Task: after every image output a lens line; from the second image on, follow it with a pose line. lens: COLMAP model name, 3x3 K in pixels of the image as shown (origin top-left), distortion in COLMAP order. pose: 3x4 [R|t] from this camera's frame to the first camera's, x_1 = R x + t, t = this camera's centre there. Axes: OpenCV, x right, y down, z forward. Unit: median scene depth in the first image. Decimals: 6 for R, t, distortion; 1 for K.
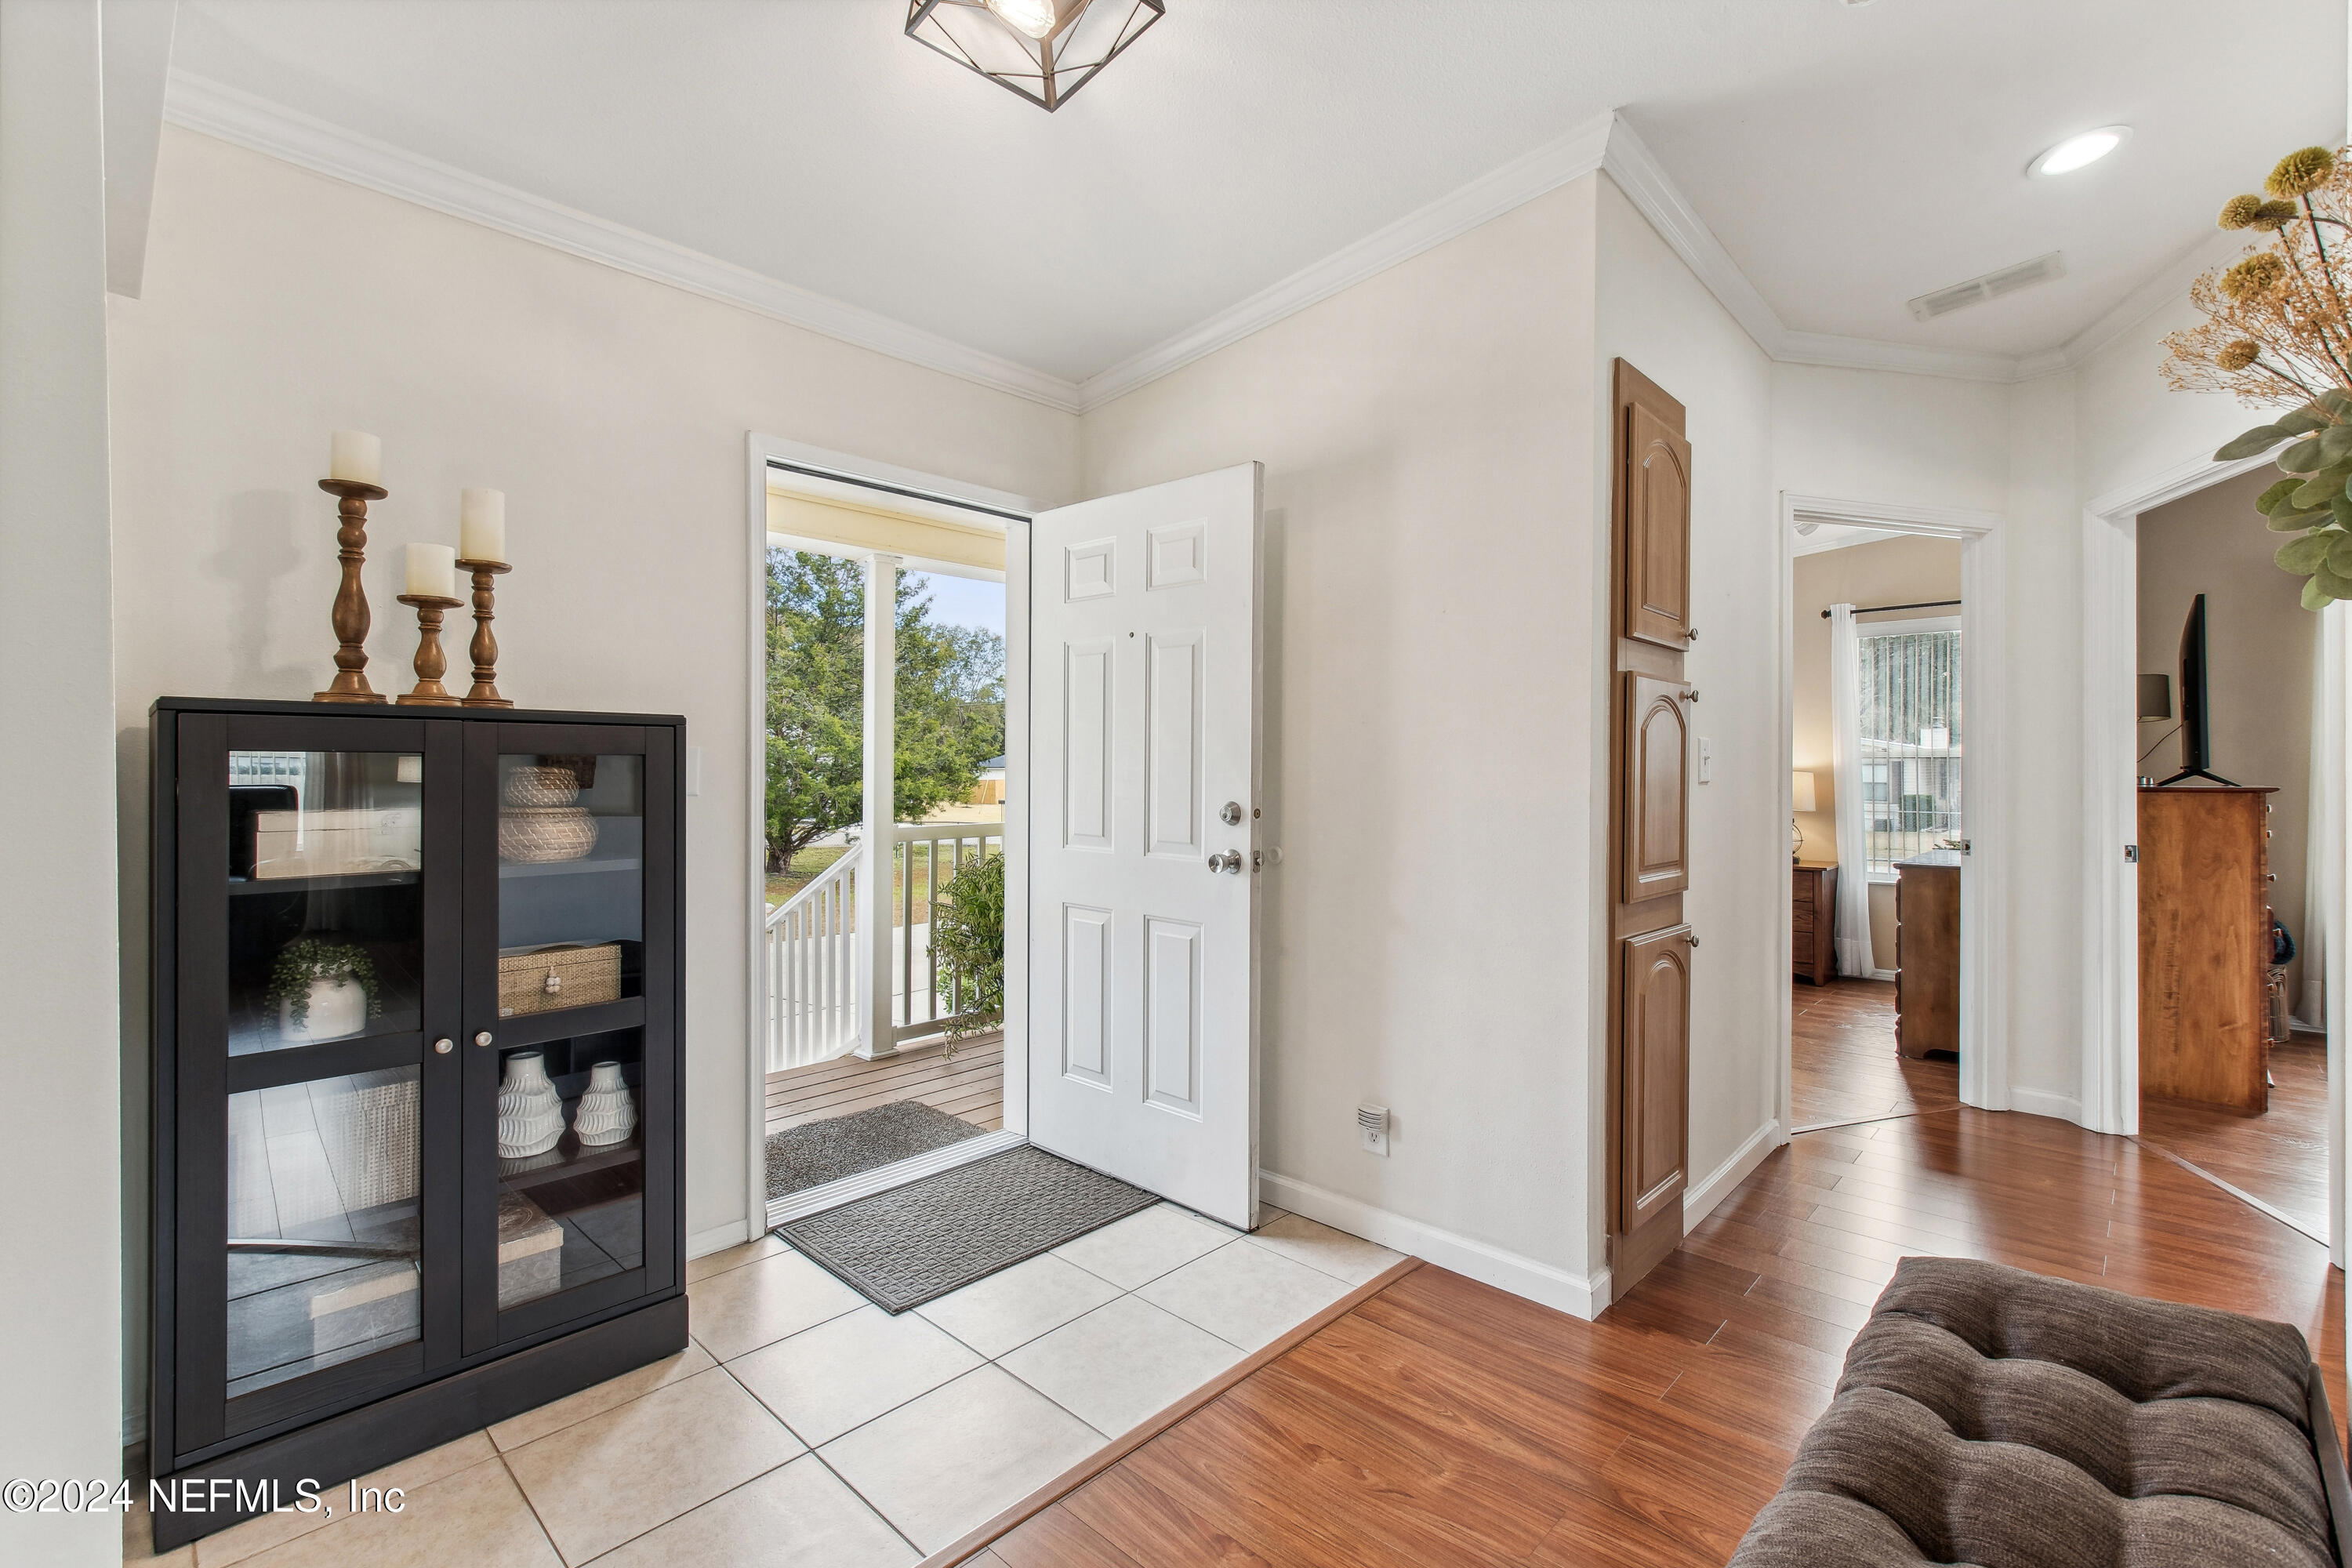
lens RADIAL K [[1054.9, 0, 1170.2], [0, 1054.9, 772.4], [0, 0, 1]] dist [0.002203, -0.000543]
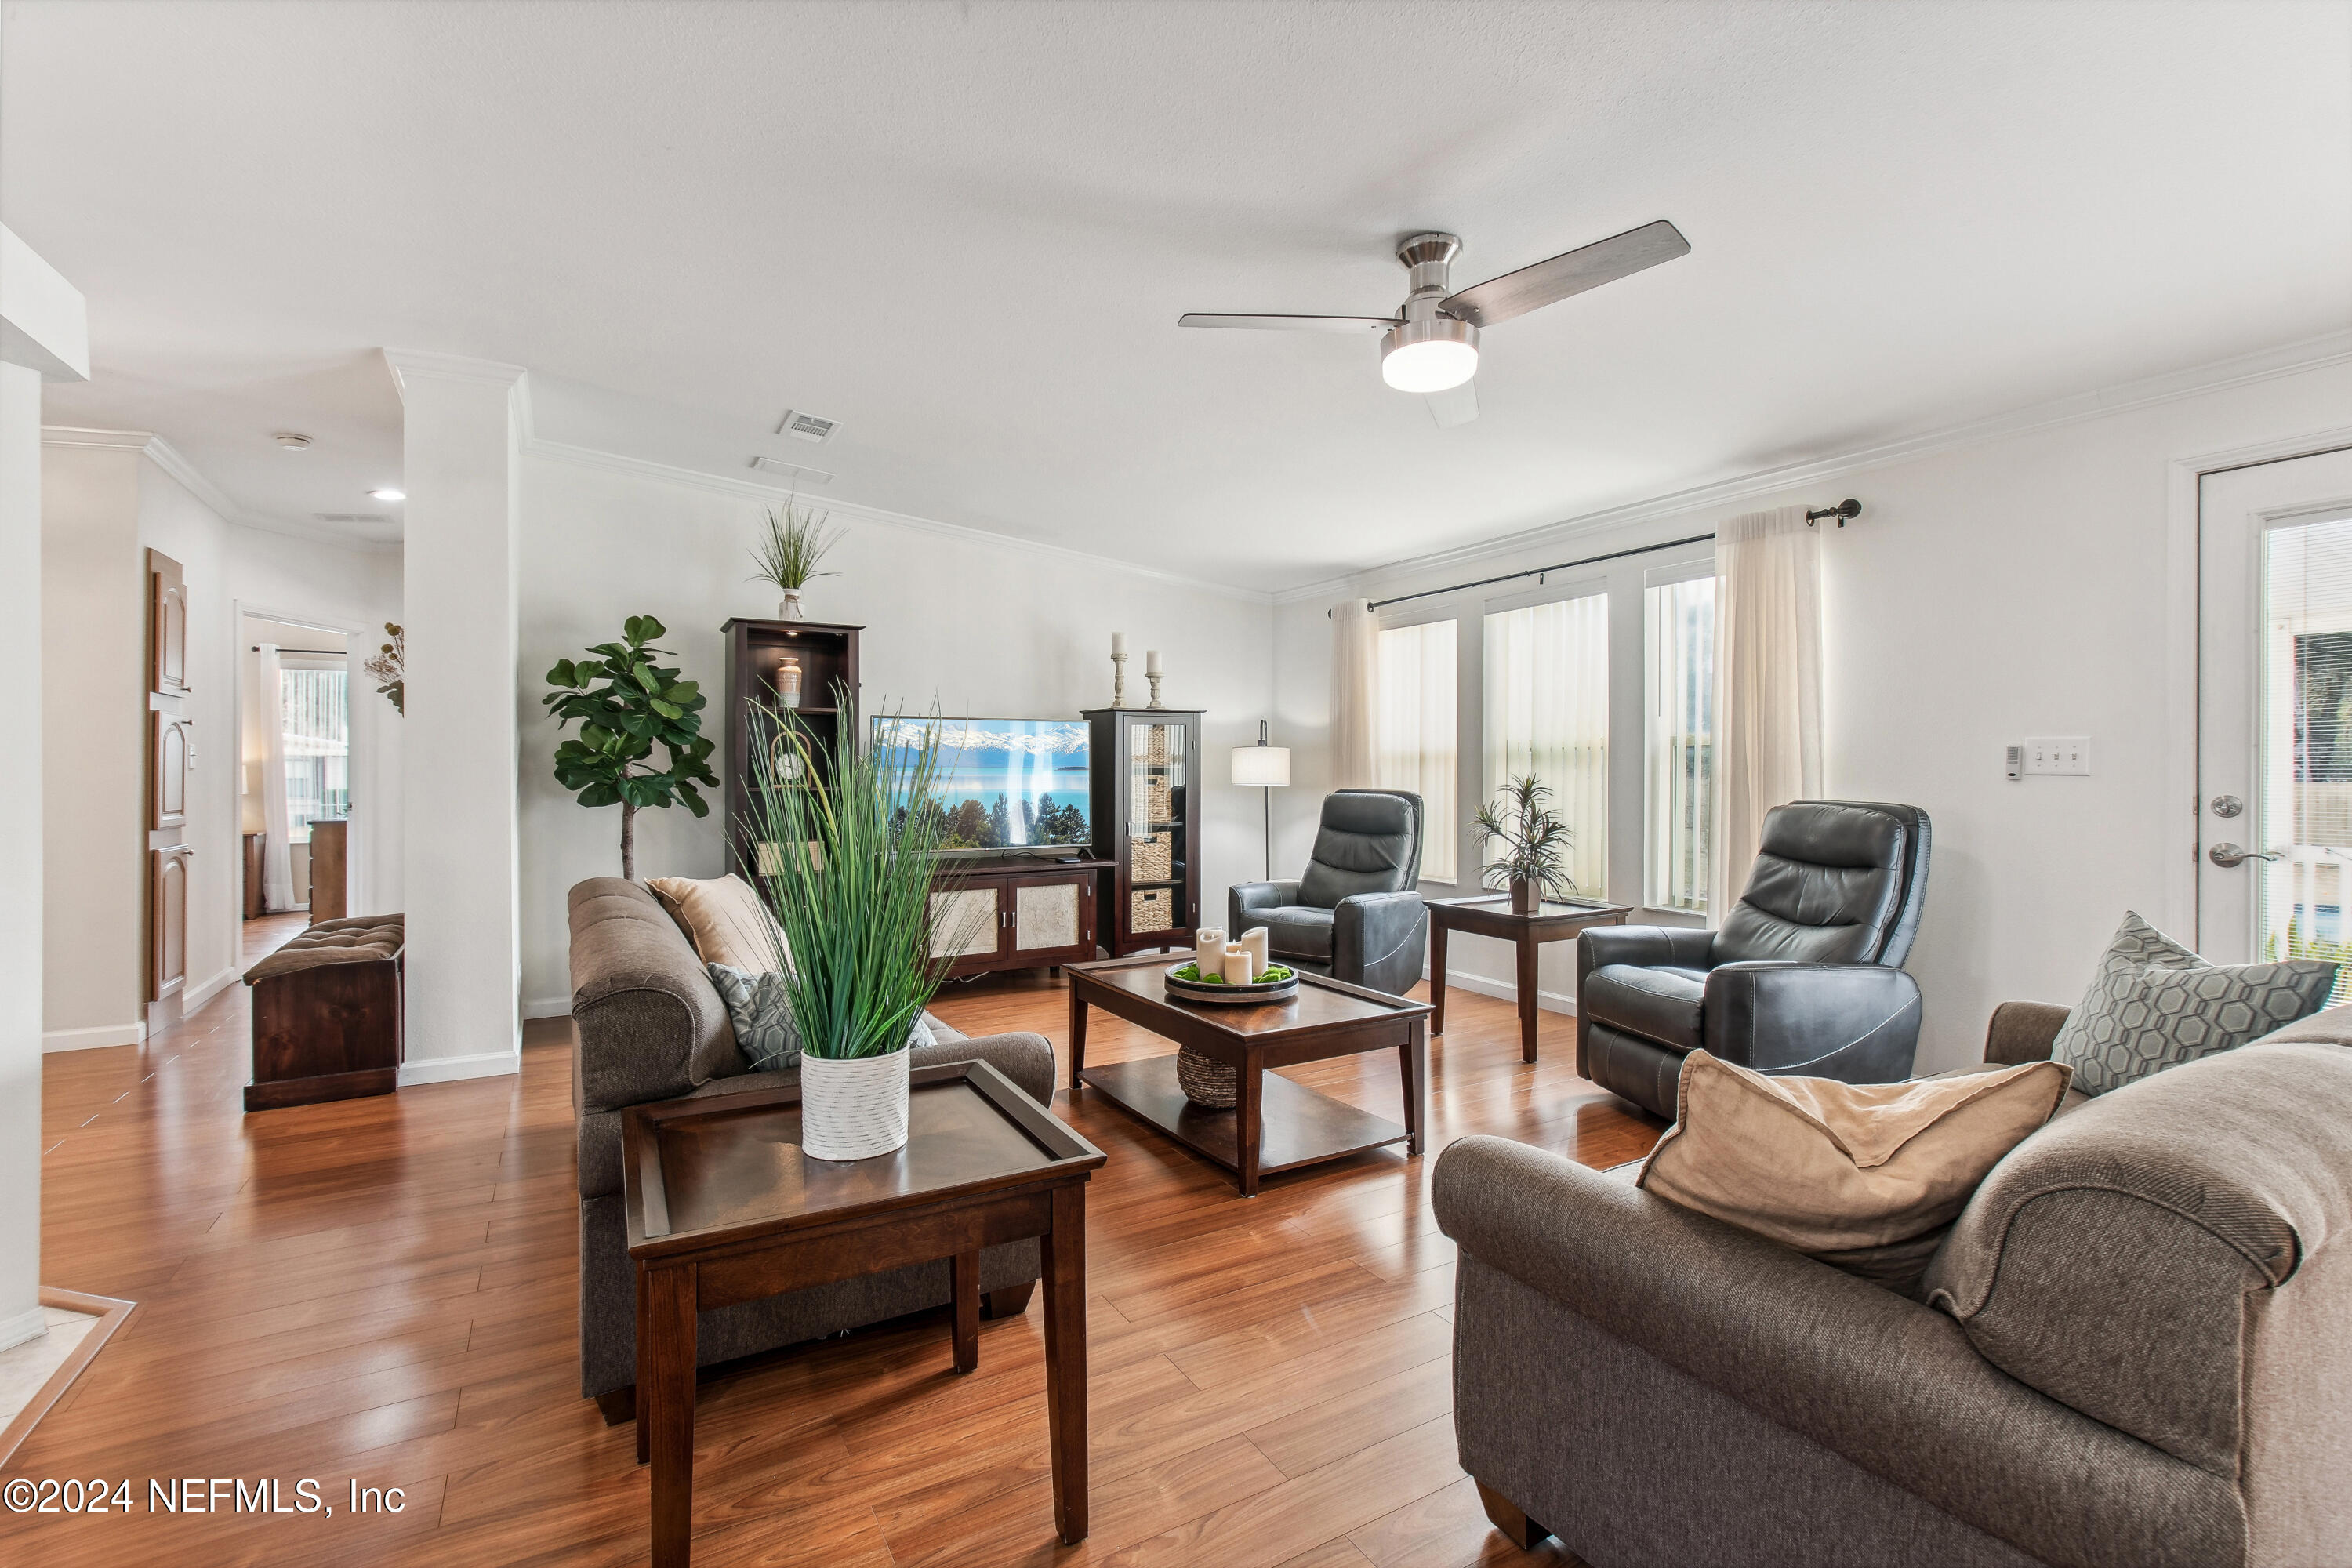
lens RADIAL K [[1032.2, 0, 1137.4], [0, 1032.2, 768.8], [0, 0, 1]] dist [0.000694, -0.000110]
pose [[0.293447, 0.000055, 0.955975, -0.699767], [0.001341, 0.999999, -0.000470, 0.012280], [-0.955974, 0.001420, 0.293446, -1.050152]]
